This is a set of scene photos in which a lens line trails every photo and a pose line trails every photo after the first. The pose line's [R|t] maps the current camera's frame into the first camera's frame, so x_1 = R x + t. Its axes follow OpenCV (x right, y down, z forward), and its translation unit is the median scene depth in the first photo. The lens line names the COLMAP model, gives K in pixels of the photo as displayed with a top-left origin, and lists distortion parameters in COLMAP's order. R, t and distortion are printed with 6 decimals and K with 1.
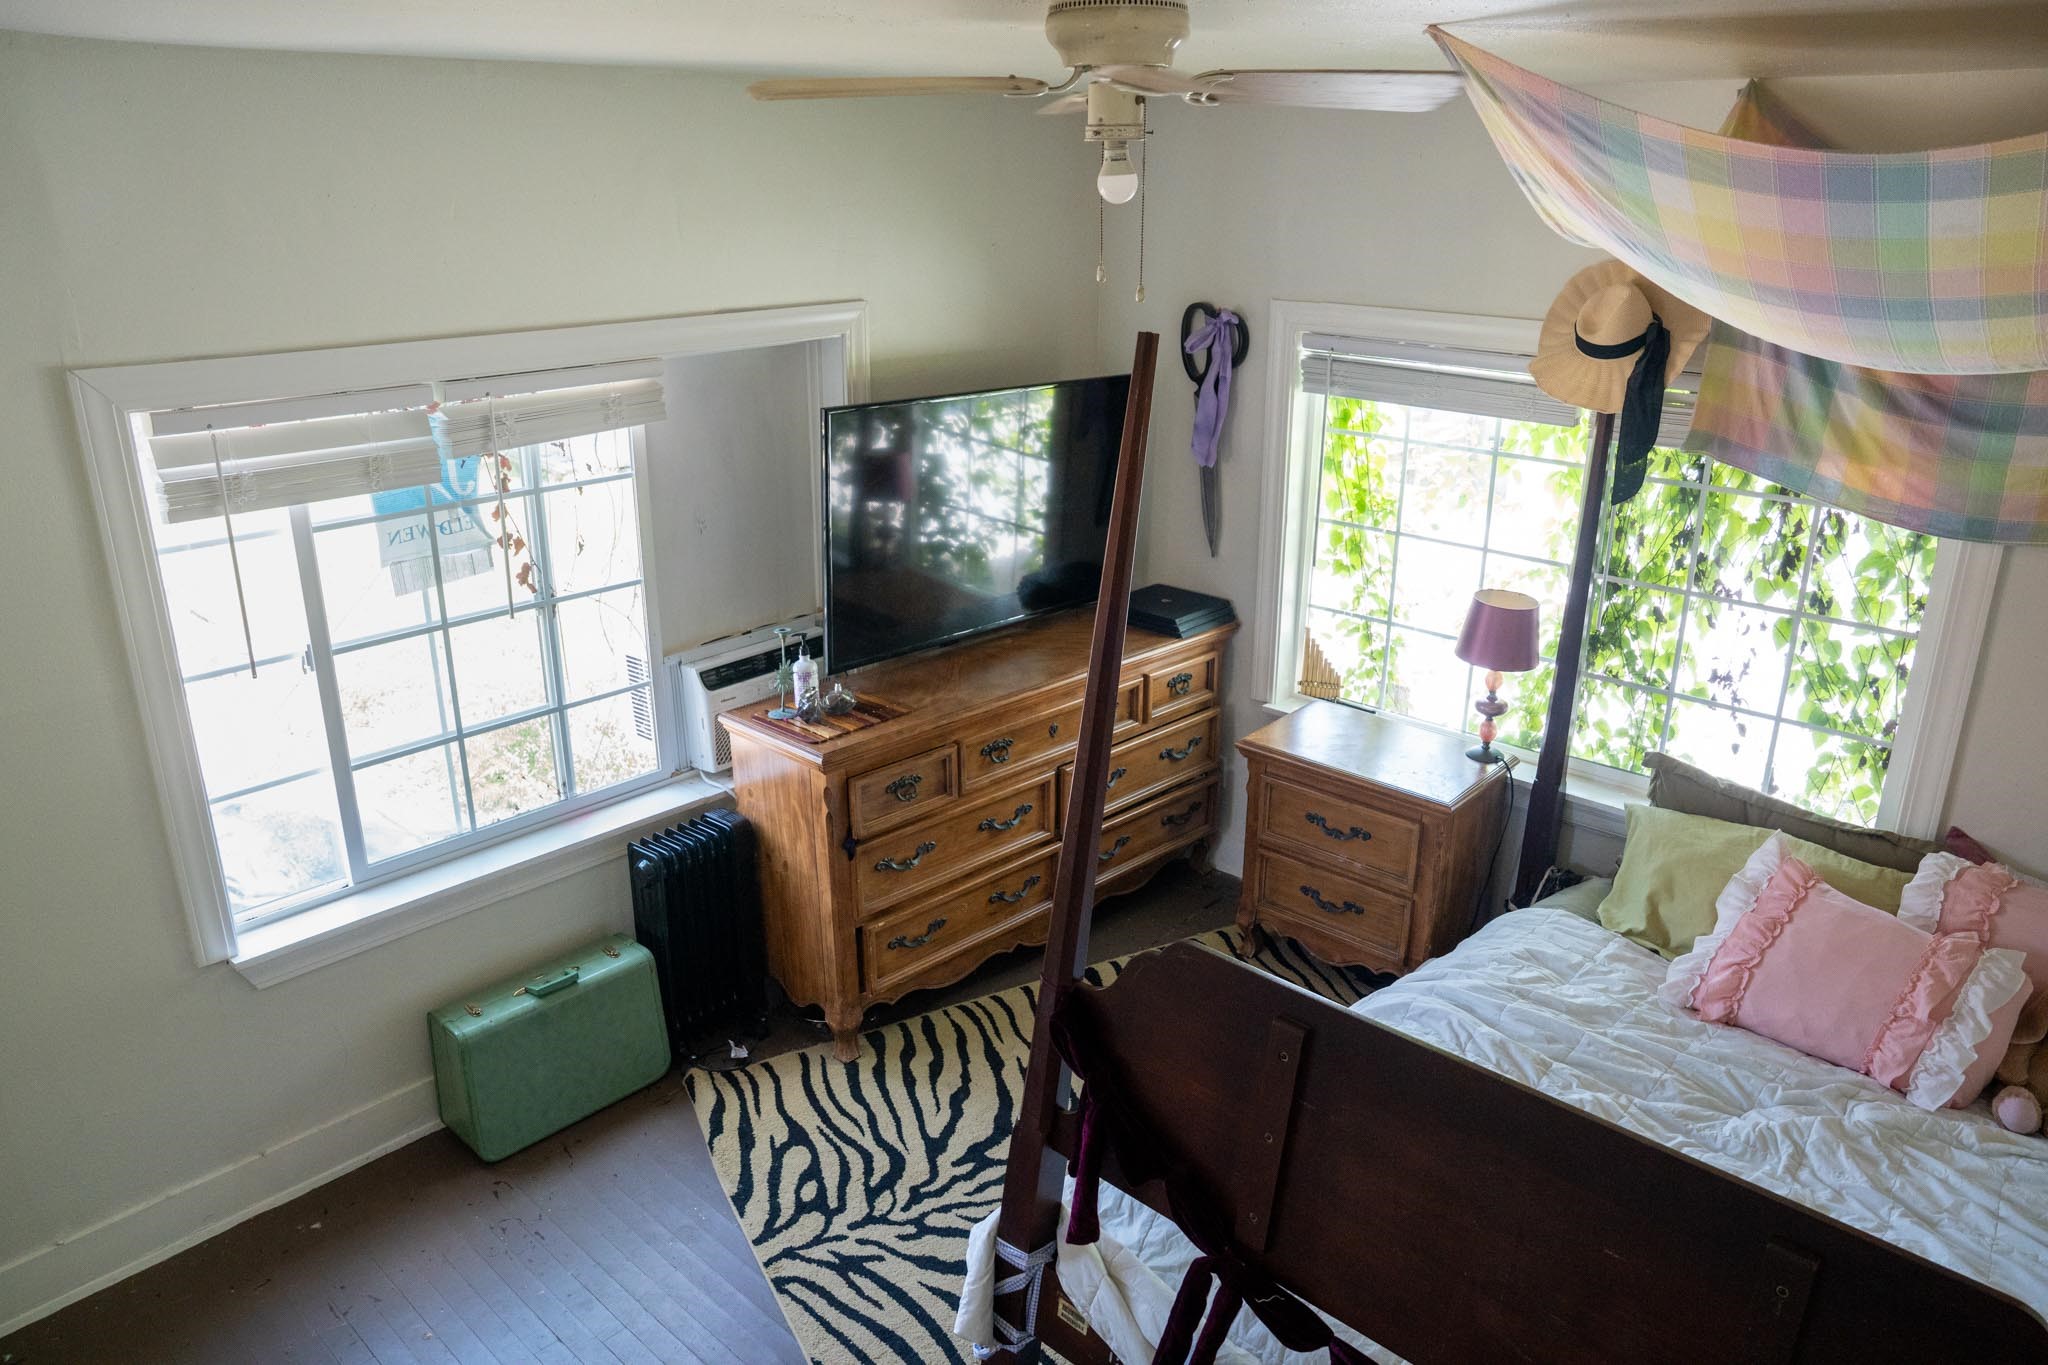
lens RADIAL K [[1445.0, 0, 1024.0], [0, 1445.0, 682.5], [0, 0, 1]] dist [-0.111171, 0.090776]
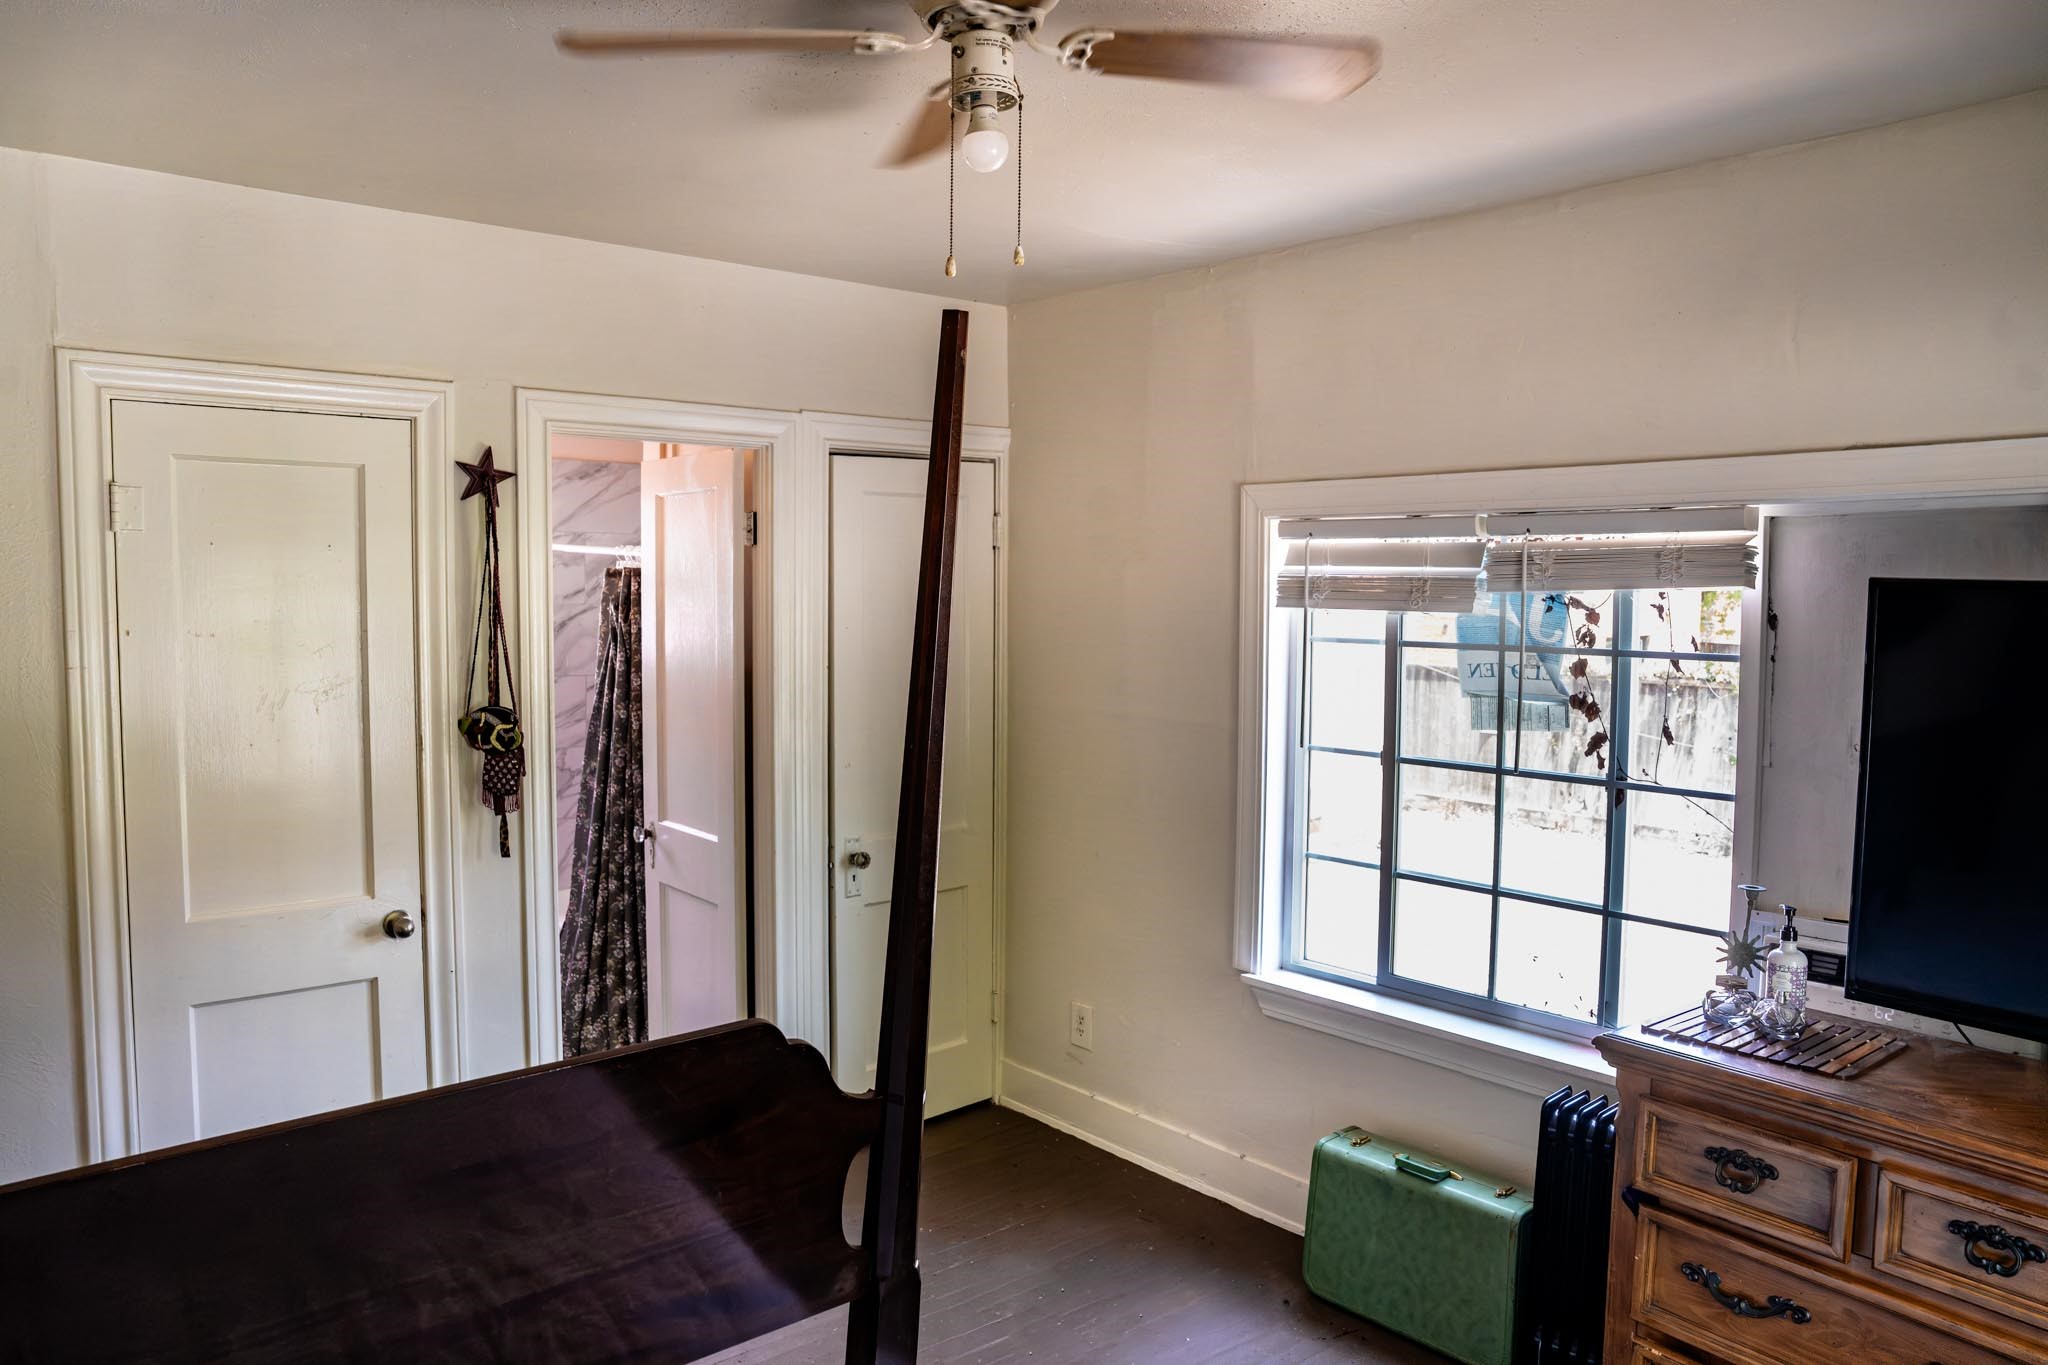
lens RADIAL K [[1445.0, 0, 1024.0], [0, 1445.0, 682.5], [0, 0, 1]] dist [-0.111171, 0.090776]
pose [[-0.134035, 0.066098, -0.988770, 0.592167], [-0.329119, 0.938169, 0.107330, -0.094145], [0.934727, 0.339809, -0.103993, 0.779509]]
